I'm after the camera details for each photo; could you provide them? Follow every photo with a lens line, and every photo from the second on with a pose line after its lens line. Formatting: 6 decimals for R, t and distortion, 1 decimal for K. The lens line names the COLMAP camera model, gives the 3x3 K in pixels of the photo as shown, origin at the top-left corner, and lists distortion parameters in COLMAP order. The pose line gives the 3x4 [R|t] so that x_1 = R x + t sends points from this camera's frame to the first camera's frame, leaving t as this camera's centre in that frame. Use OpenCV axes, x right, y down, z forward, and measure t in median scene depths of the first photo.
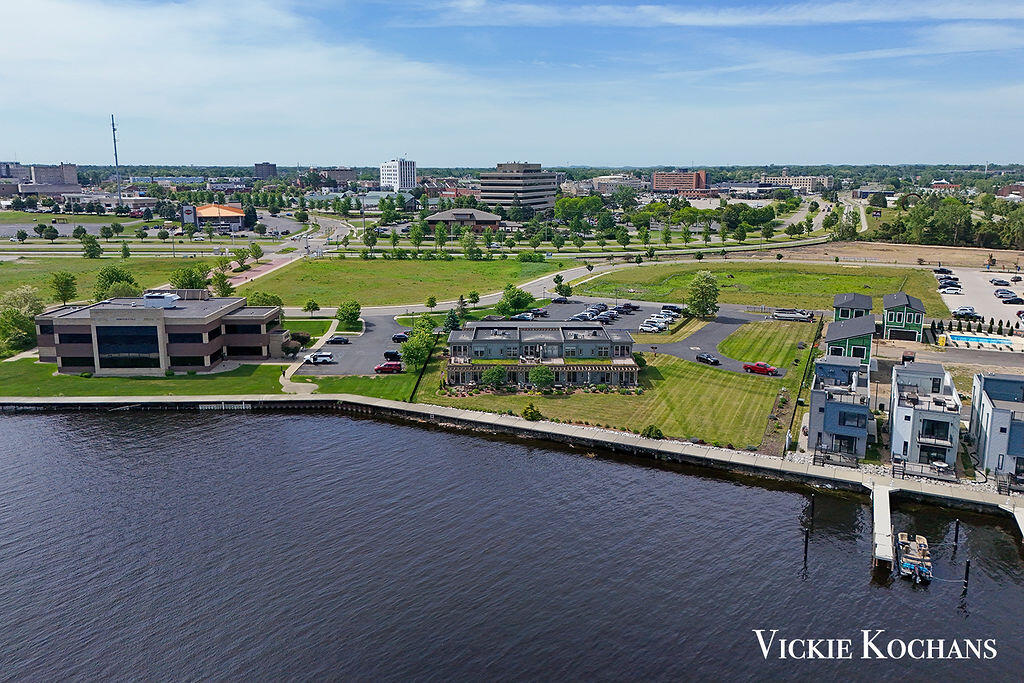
lens RADIAL K [[753.1, 0, 513.5], [0, 753.1, 291.0], [0, 0, 1]] dist [0.063997, -0.039557]
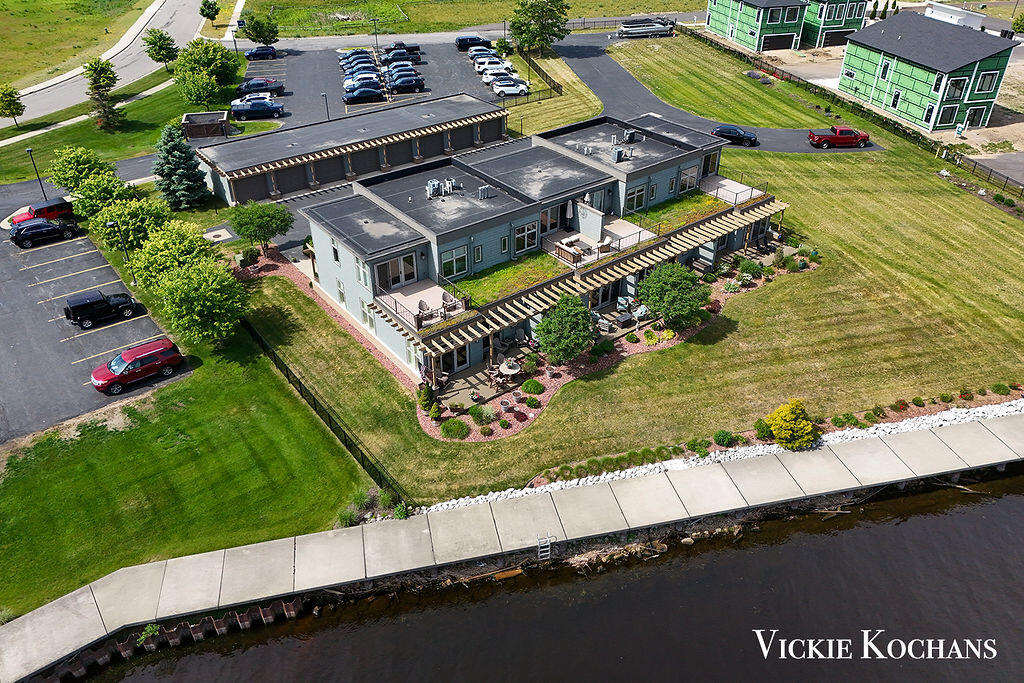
lens RADIAL K [[753.1, 0, 514.9], [0, 753.1, 306.4], [0, 0, 1]] dist [0.063997, -0.039557]
pose [[0.790432, -0.319671, 0.522521, -0.161175], [0.098868, 0.908421, 0.406199, -0.030974], [-0.604518, -0.269412, 0.749650, 0.531703]]
